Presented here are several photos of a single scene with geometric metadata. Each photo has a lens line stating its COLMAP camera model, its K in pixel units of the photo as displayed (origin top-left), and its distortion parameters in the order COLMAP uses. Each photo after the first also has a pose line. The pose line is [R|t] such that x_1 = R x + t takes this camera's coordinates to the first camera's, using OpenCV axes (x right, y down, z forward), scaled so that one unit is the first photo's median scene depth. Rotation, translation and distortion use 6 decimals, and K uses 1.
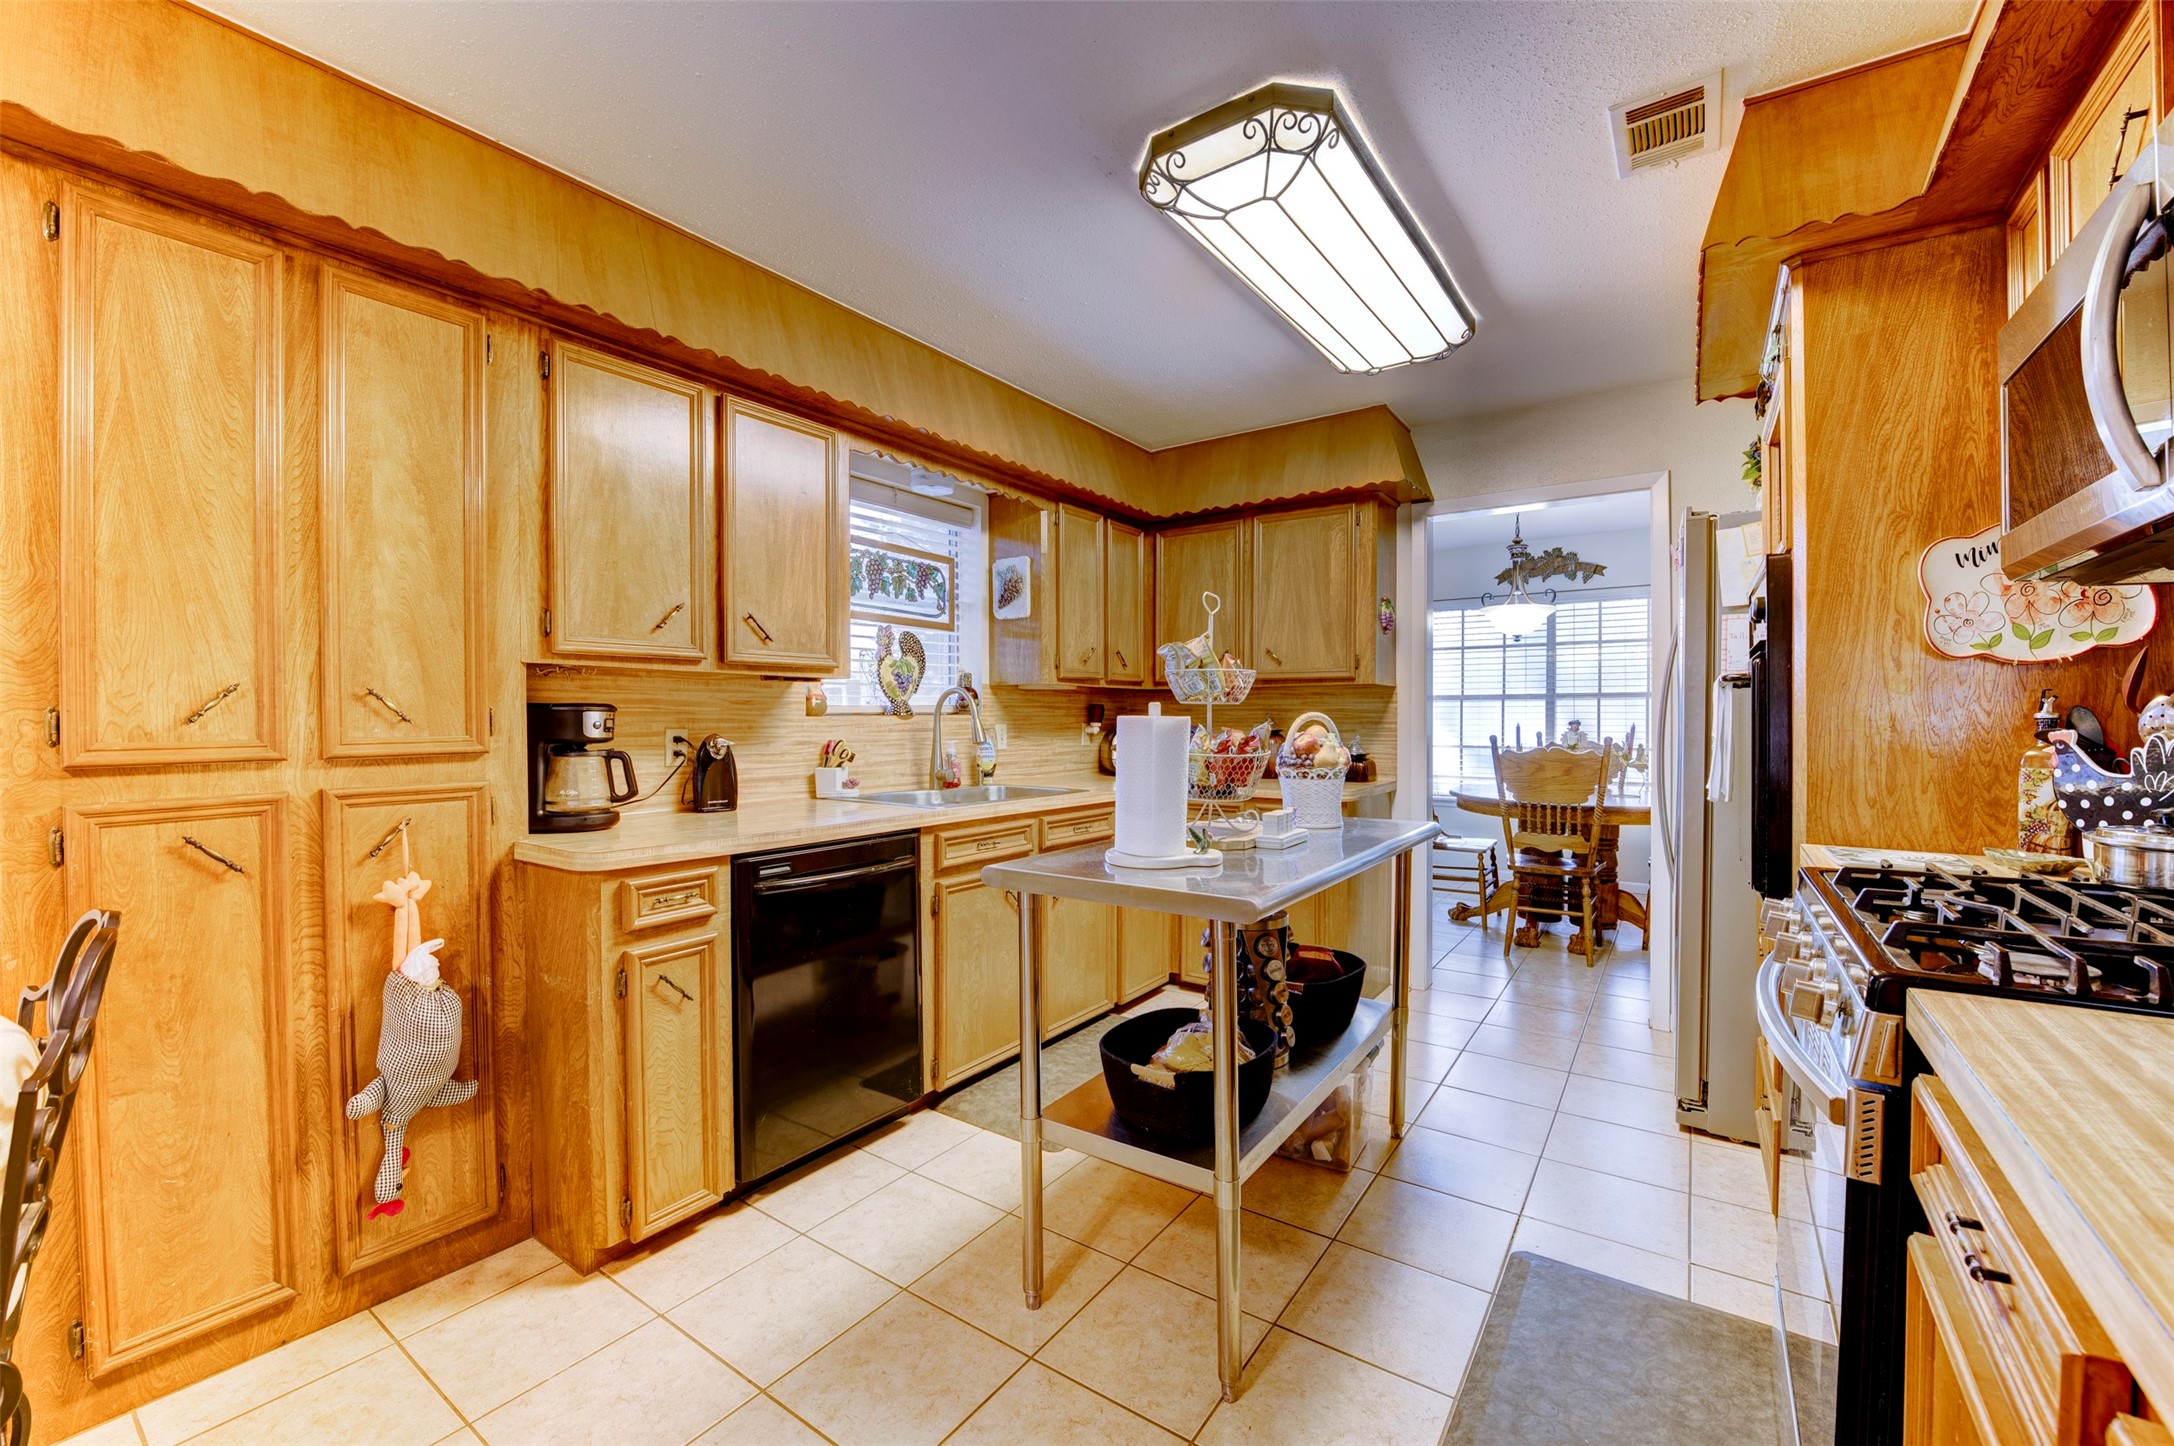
lens RADIAL K [[866.0, 0, 1088.8], [0, 866.0, 723.3], [0, 0, 1]] dist [-0.017251, -0.001668]
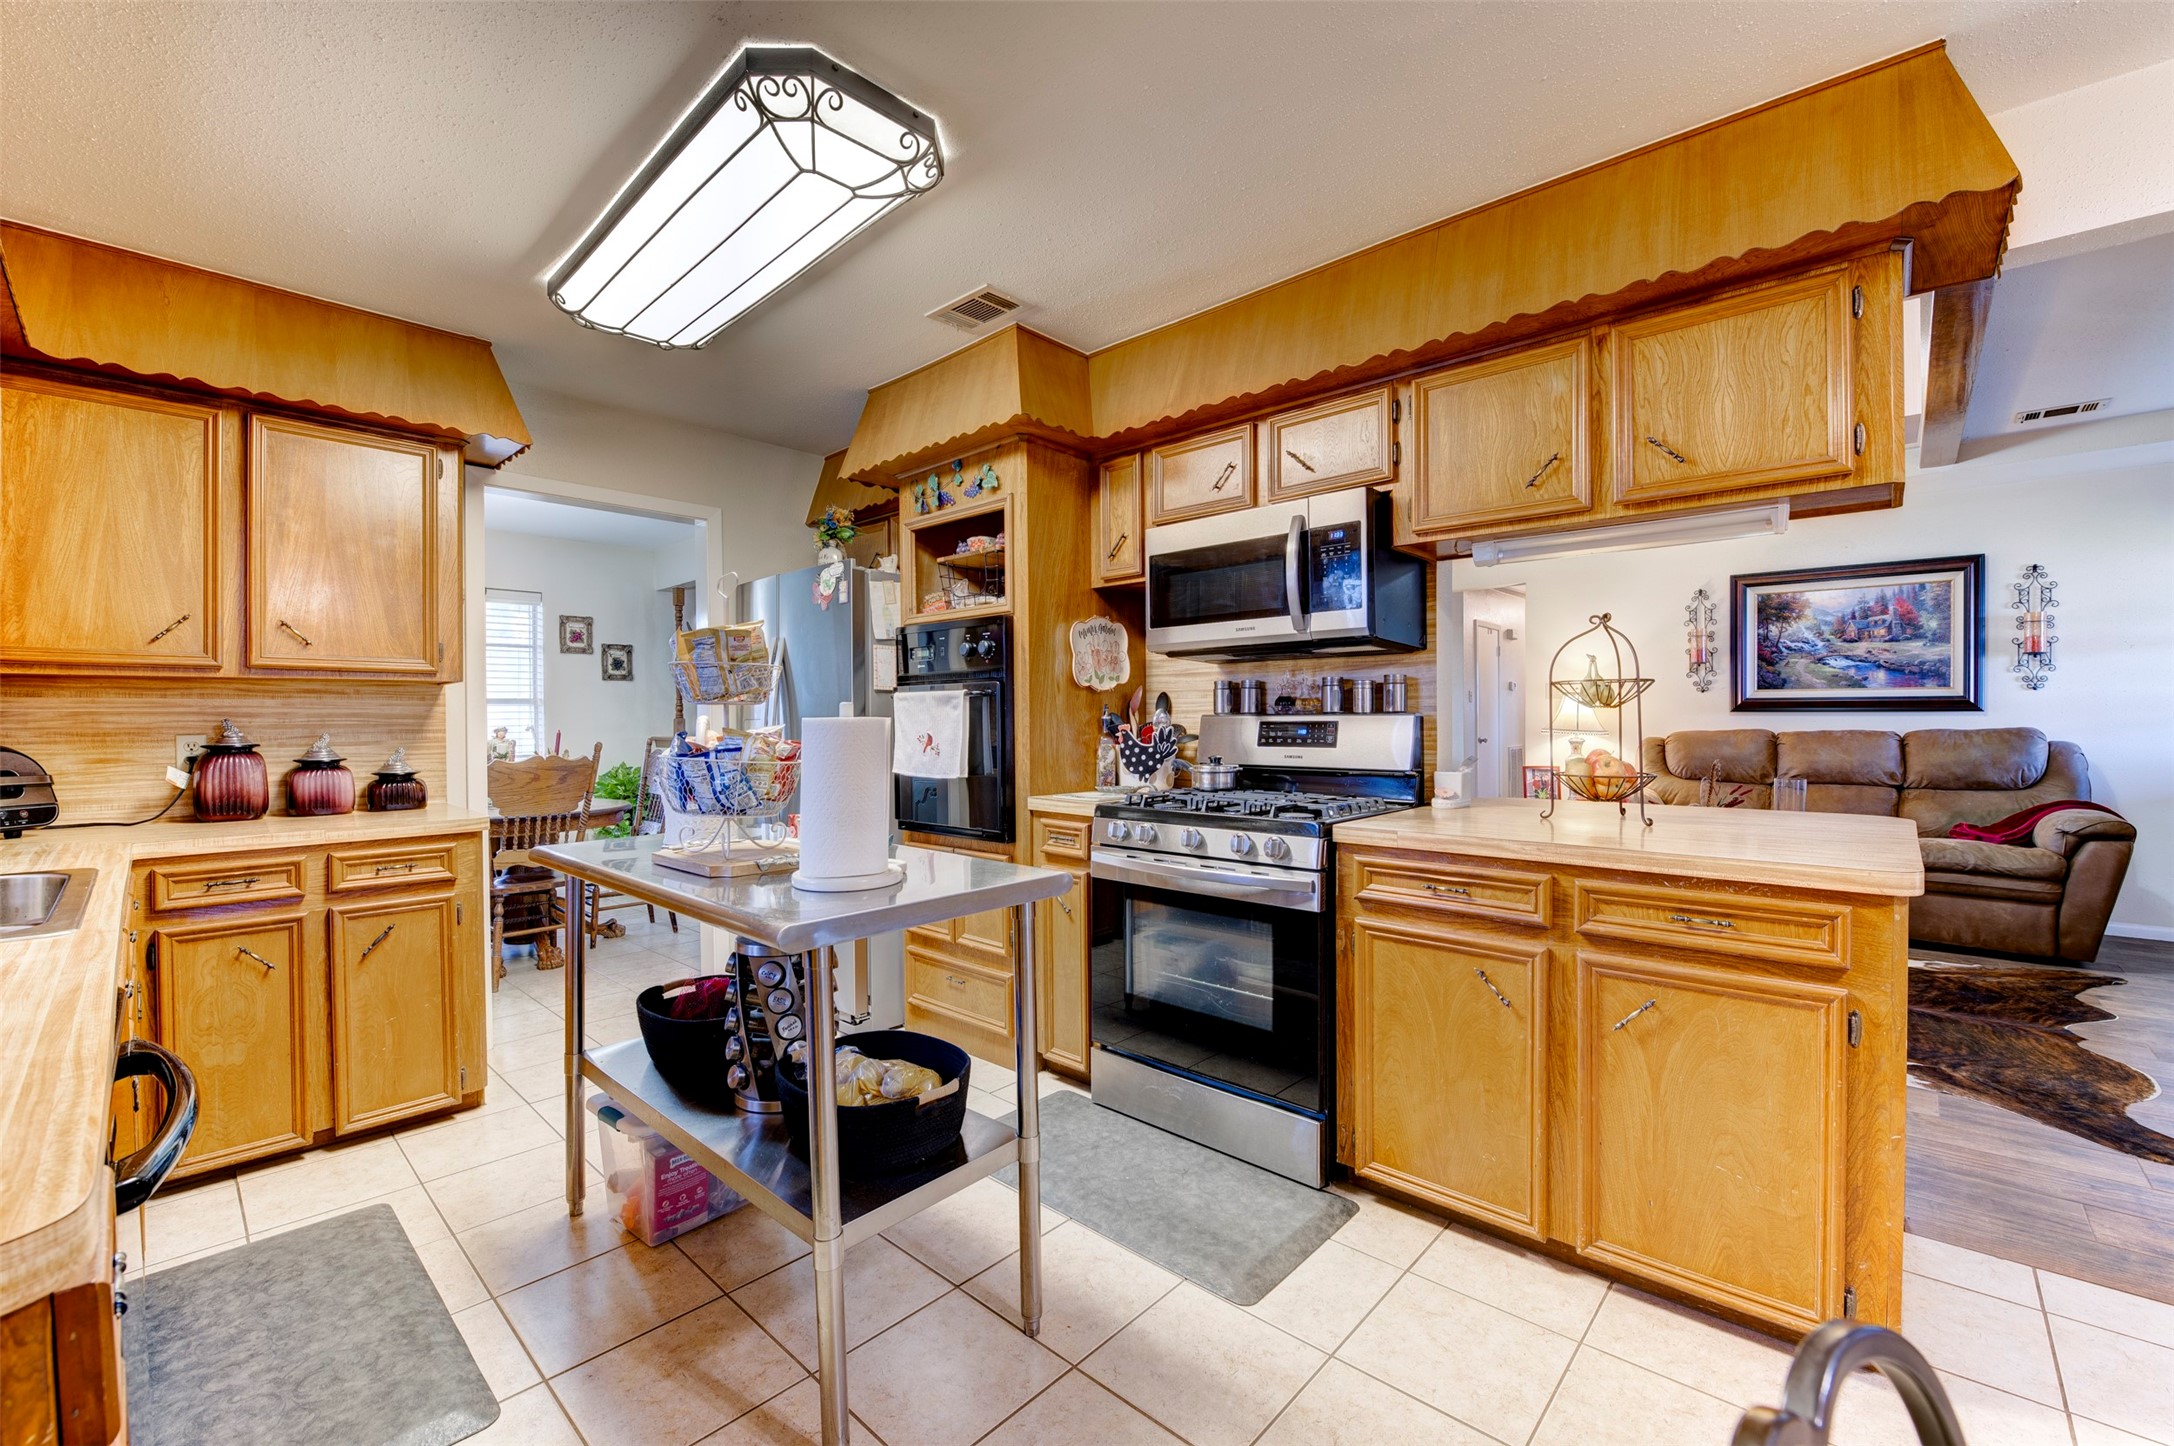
lens RADIAL K [[888.0, 0, 1086.8], [0, 888.0, 721.5], [0, 0, 1]] dist [-0.022149, 0.000573]
pose [[0.138424, -0.003175, 0.990368, -0.583734], [0.015635, 0.999877, 0.001020, -0.001197], [-0.990250, 0.015344, 0.138457, 0.470296]]
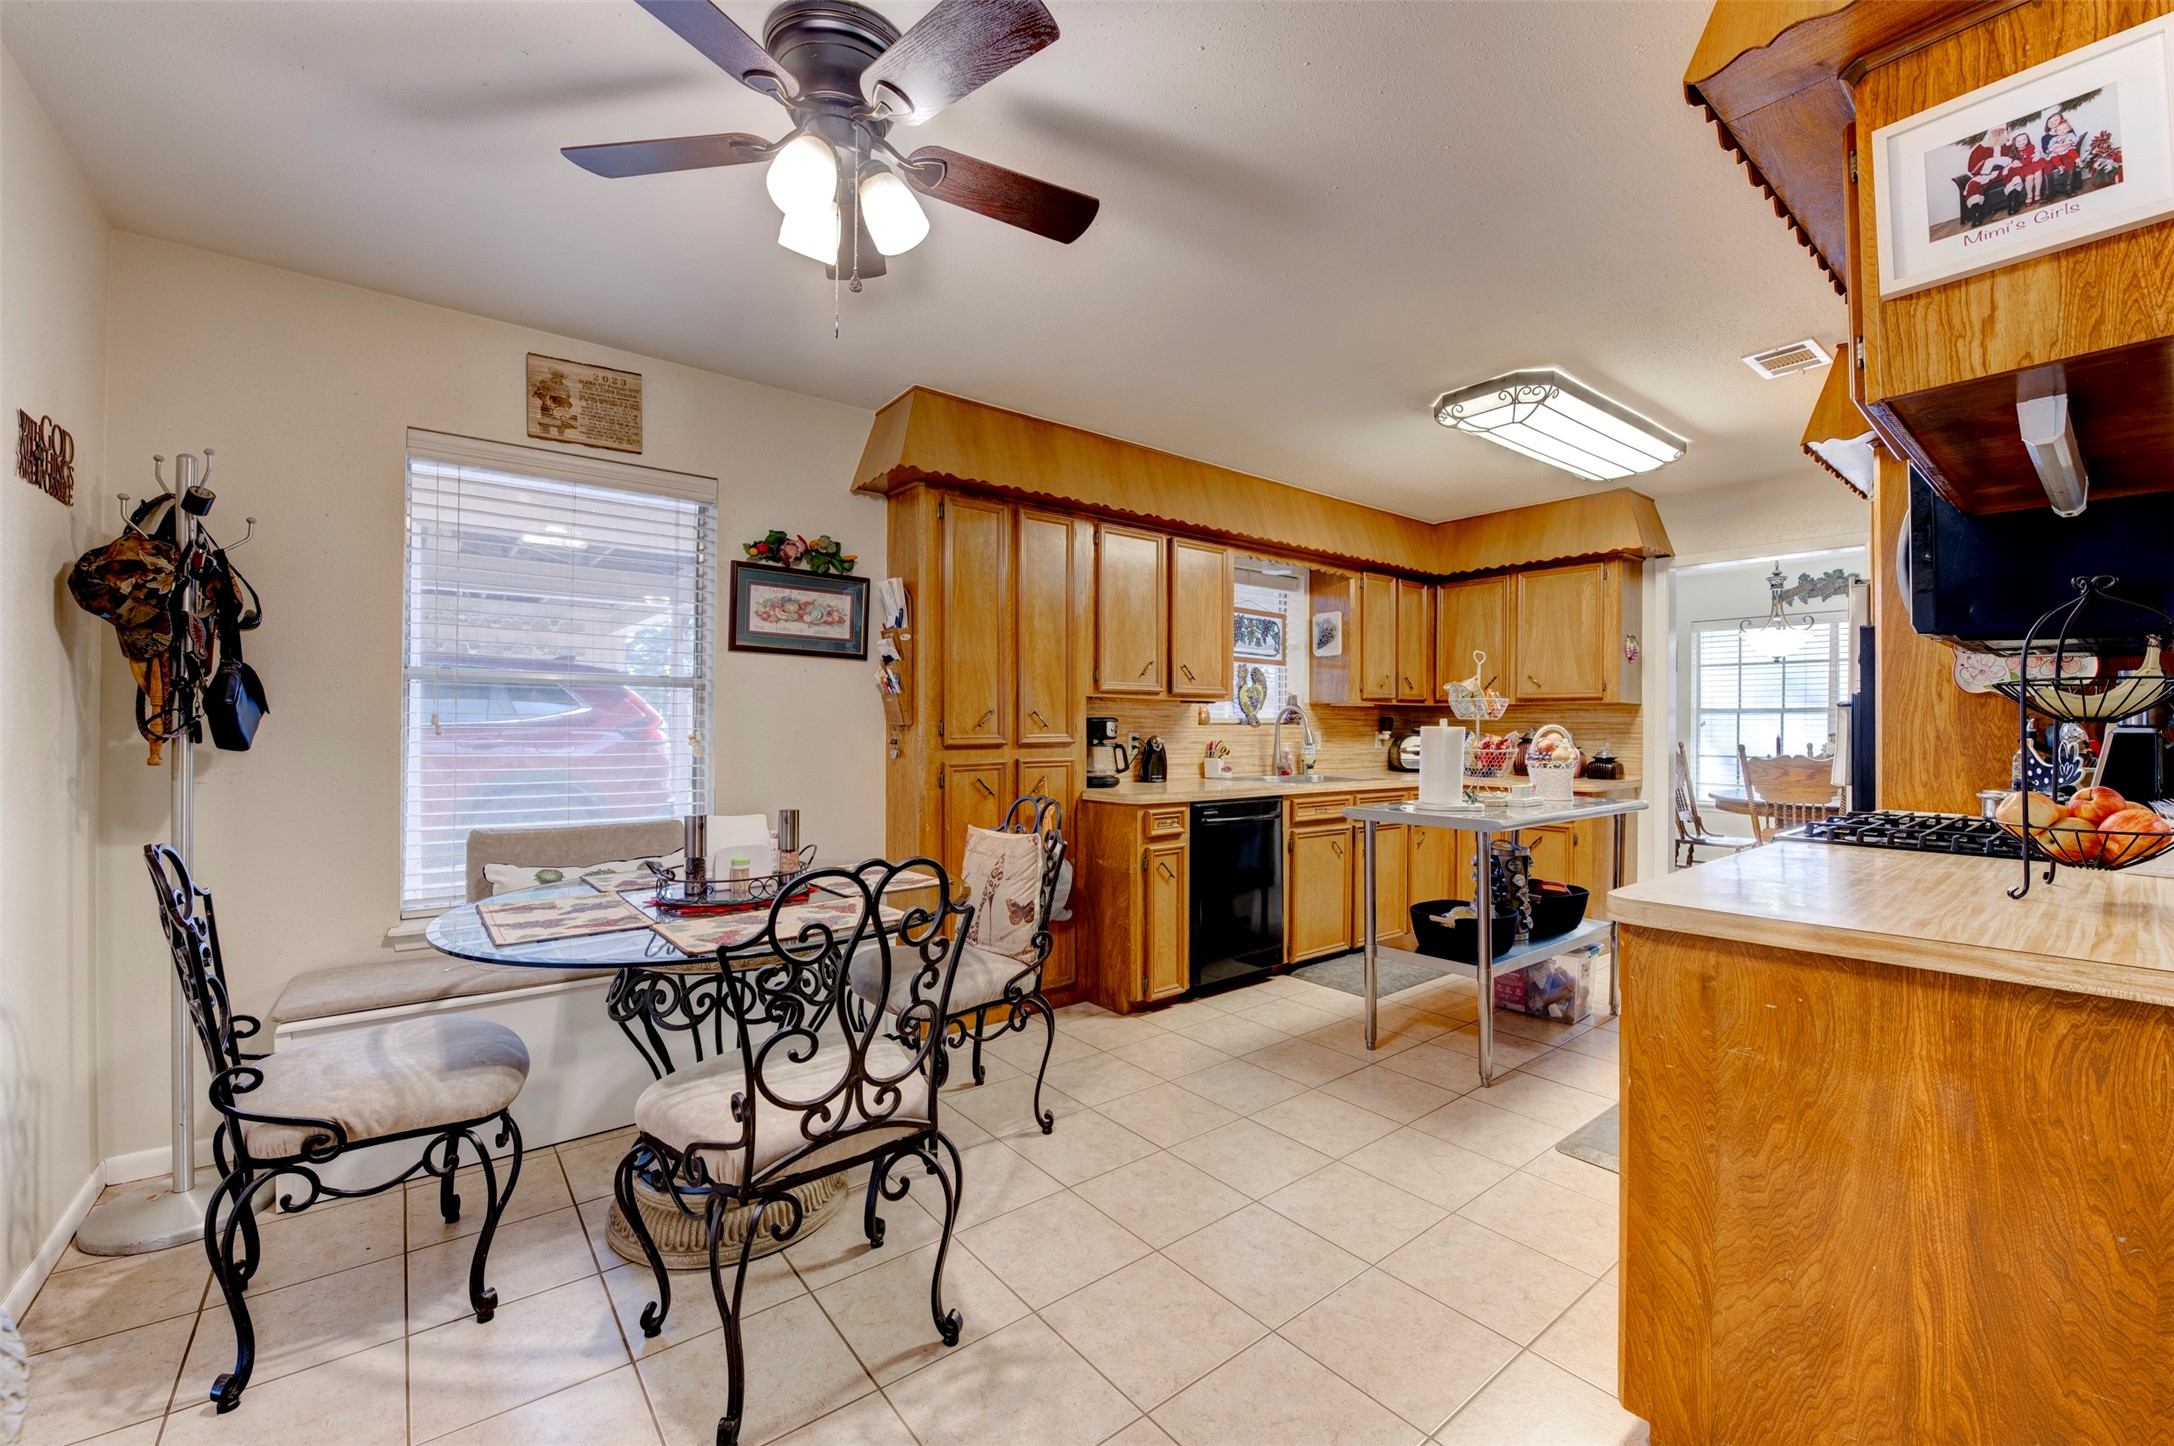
lens RADIAL K [[866.0, 0, 1085.2], [0, 866.0, 723.3], [0, 0, 1]] dist [-0.017251, -0.001668]
pose [[0.956300, 0.005436, -0.292337, -0.081281], [-0.008236, 0.999931, -0.008350, 0.003931], [0.292272, 0.010392, 0.956279, -0.674524]]
